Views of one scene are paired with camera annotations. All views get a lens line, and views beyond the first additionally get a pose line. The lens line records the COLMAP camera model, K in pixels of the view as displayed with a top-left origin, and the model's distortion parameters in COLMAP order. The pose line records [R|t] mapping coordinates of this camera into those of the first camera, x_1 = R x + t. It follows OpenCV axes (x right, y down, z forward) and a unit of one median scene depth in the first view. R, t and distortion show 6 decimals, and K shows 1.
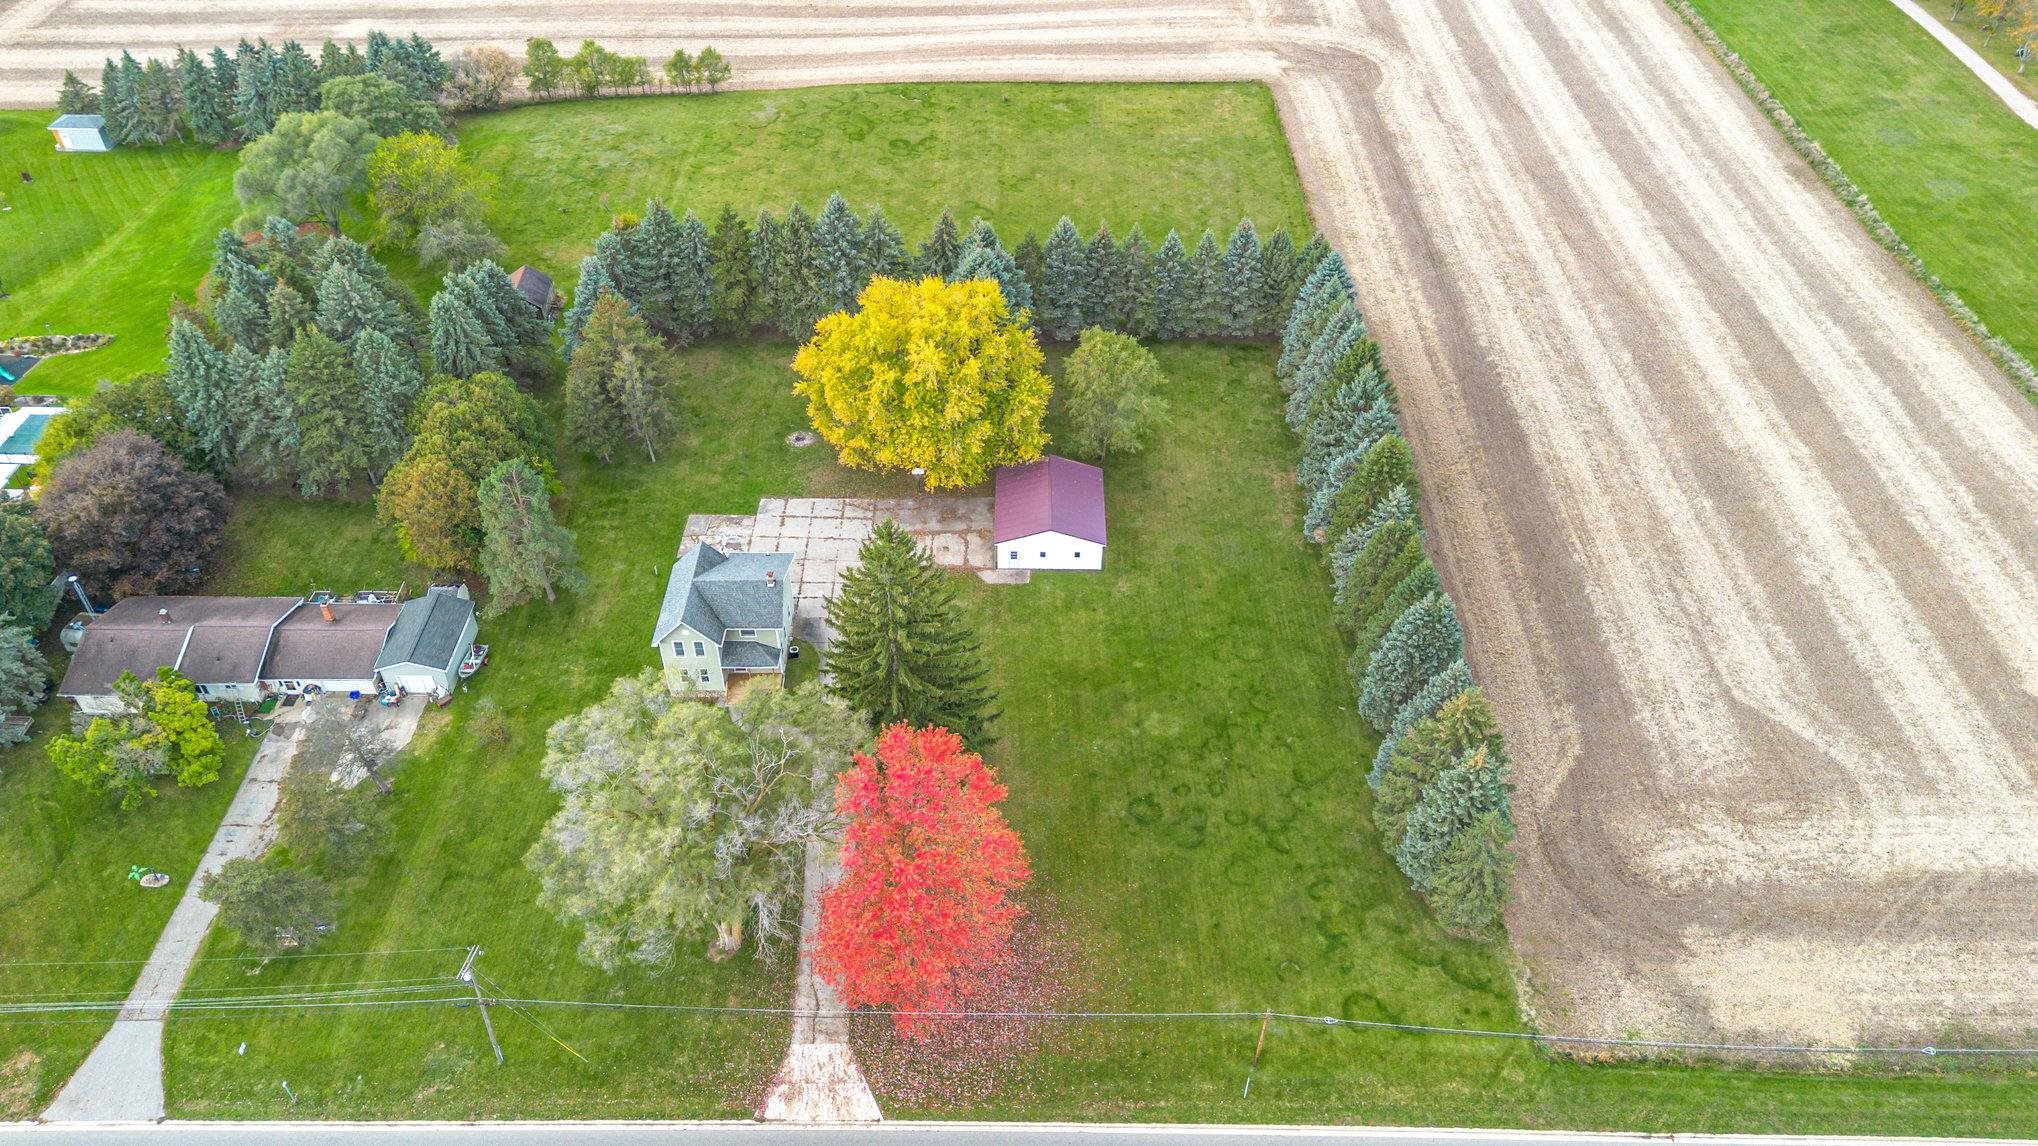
lens RADIAL K [[1458.7, 0, 1019.0], [0, 1458.7, 573.0], [0, 0, 1]] dist [0.005641, 0.002451]
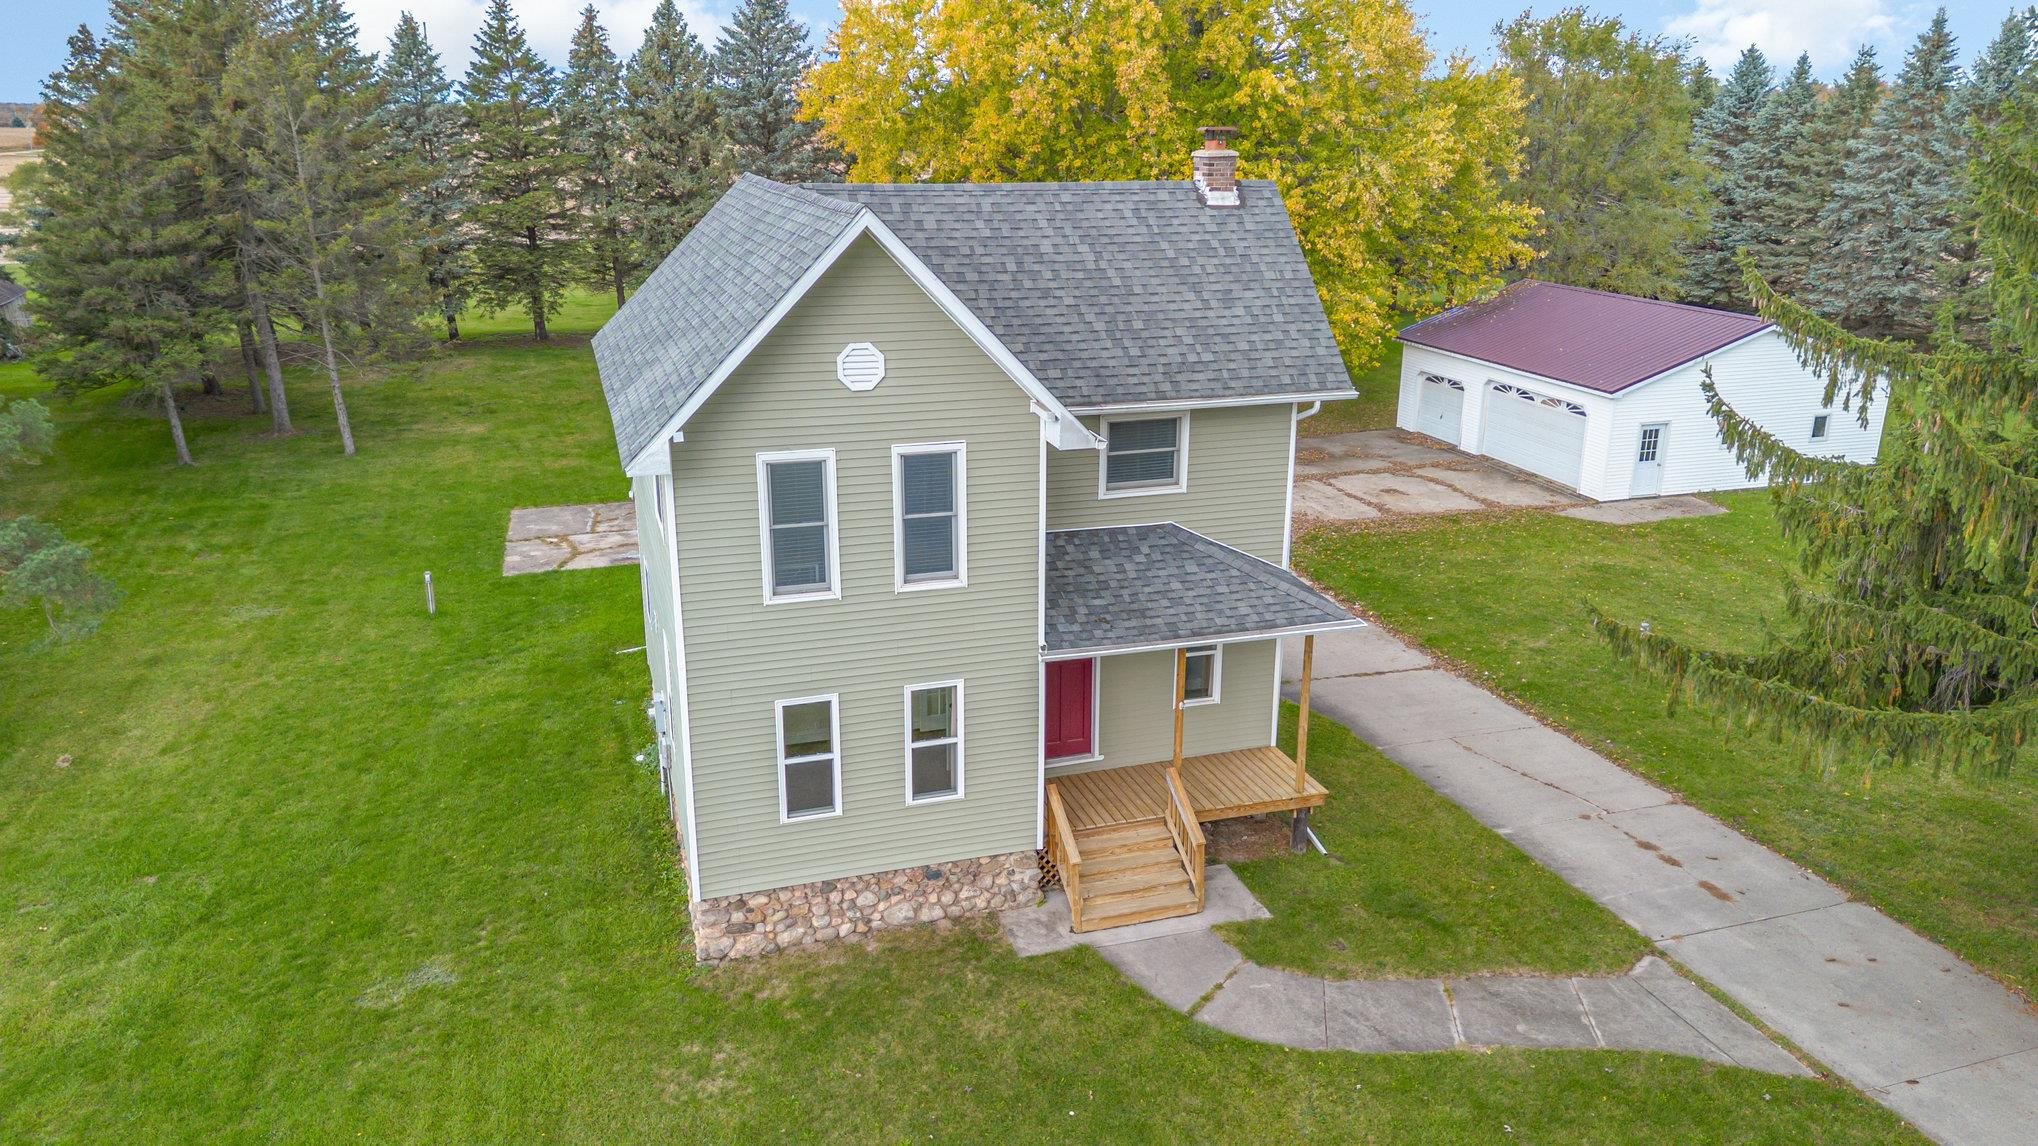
lens RADIAL K [[1436.4, 0, 1019.0], [0, 1436.4, 573.0], [0, 0, 1]] dist [0.027177, -0.008301]
pose [[0.952903, -0.092147, 0.288939, -0.252626], [0.197174, 0.912124, -0.359378, 0.112644], [-0.230433, 0.399423, 0.887334, 0.862648]]
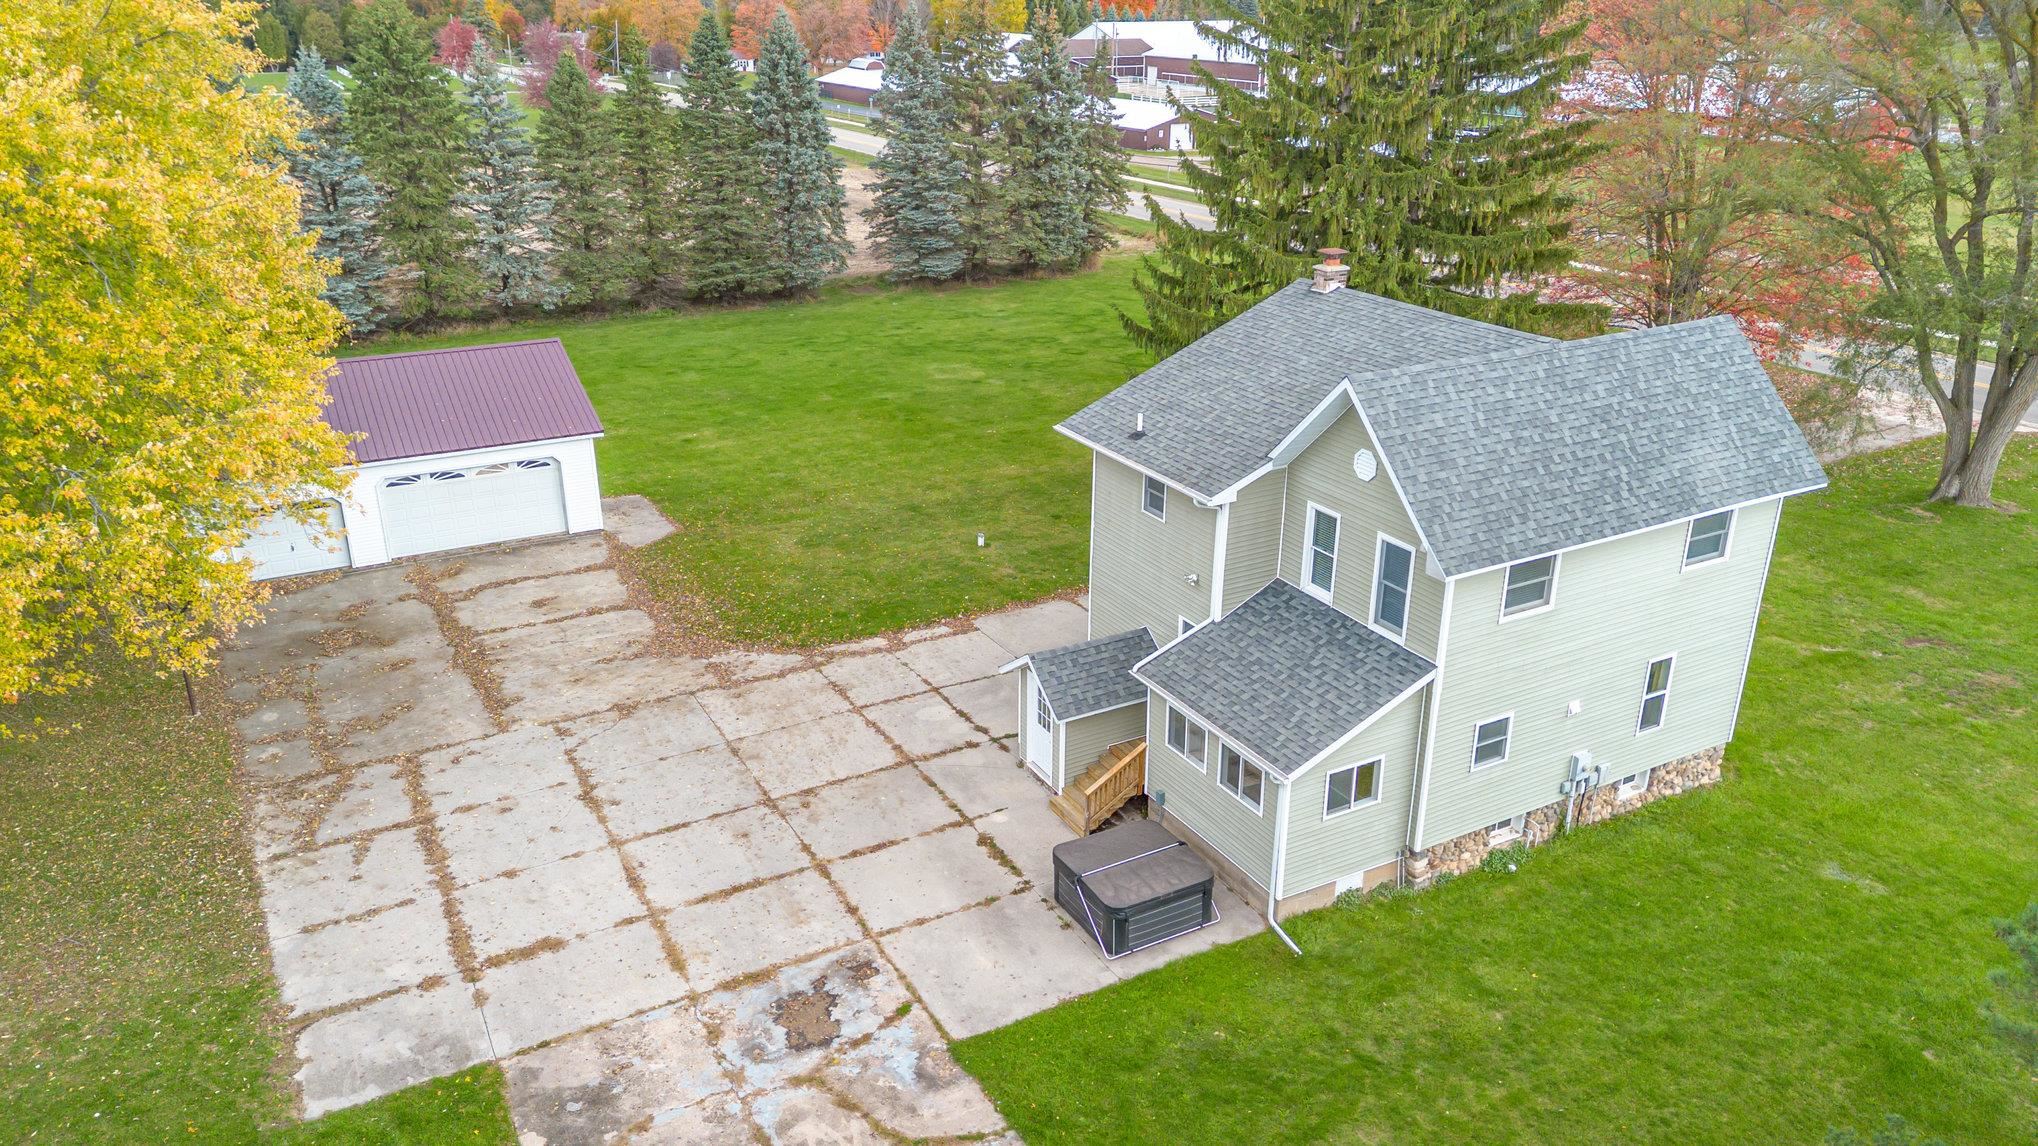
lens RADIAL K [[1436.4, 0, 1019.0], [0, 1436.4, 573.0], [0, 0, 1]] dist [0.027177, -0.008301]
pose [[-0.490703, -0.333266, 0.805074, -0.380416], [0.559520, 0.587773, 0.584347, -0.157414], [-0.667943, 0.737196, -0.101953, 1.110045]]
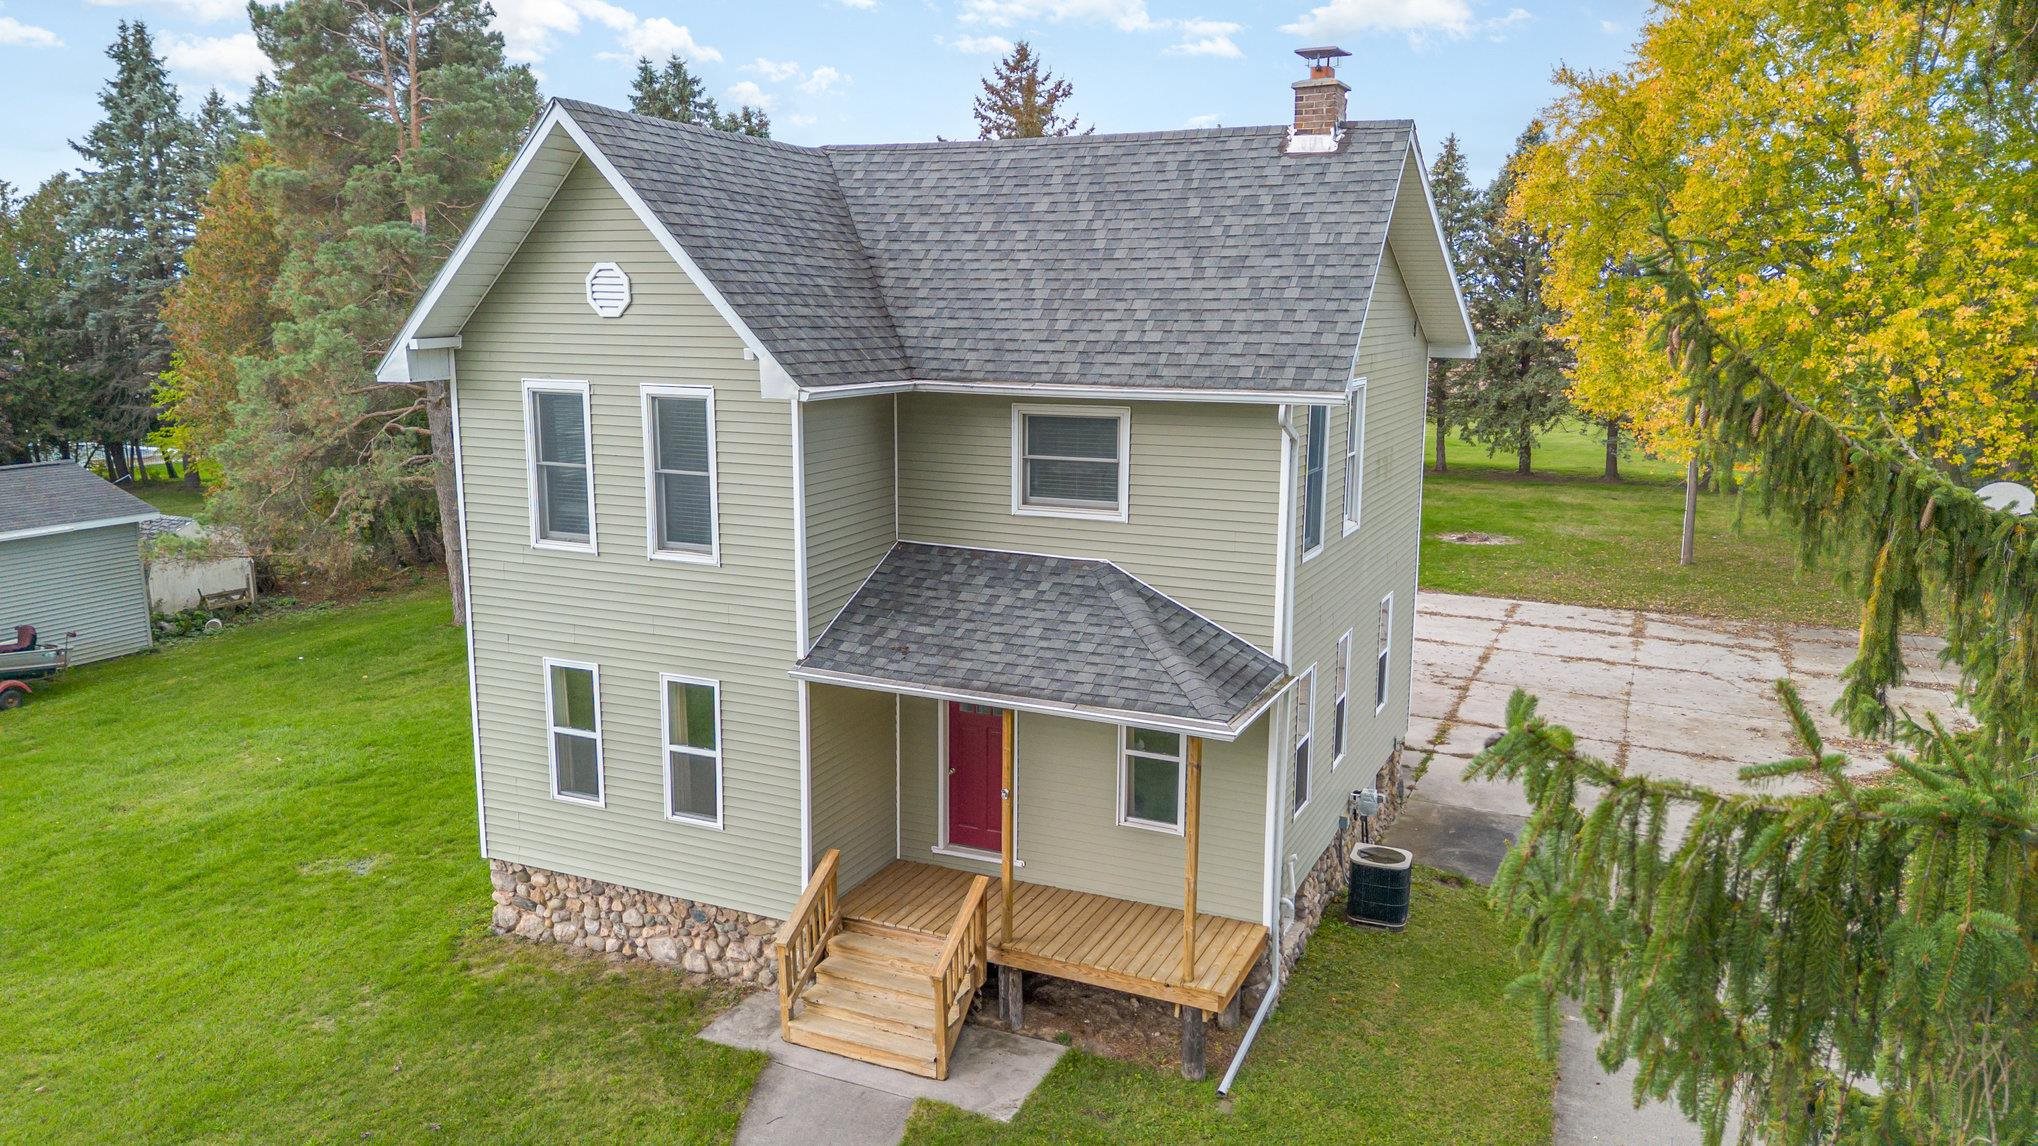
lens RADIAL K [[1458.7, 0, 1019.0], [0, 1458.7, 573.0], [0, 0, 1]] dist [0.005641, 0.002451]
pose [[0.907435, 0.078434, -0.412806, -0.136367], [-0.274941, 0.853756, -0.442163, 0.108529], [0.317755, 0.514732, 0.796293, 0.905511]]
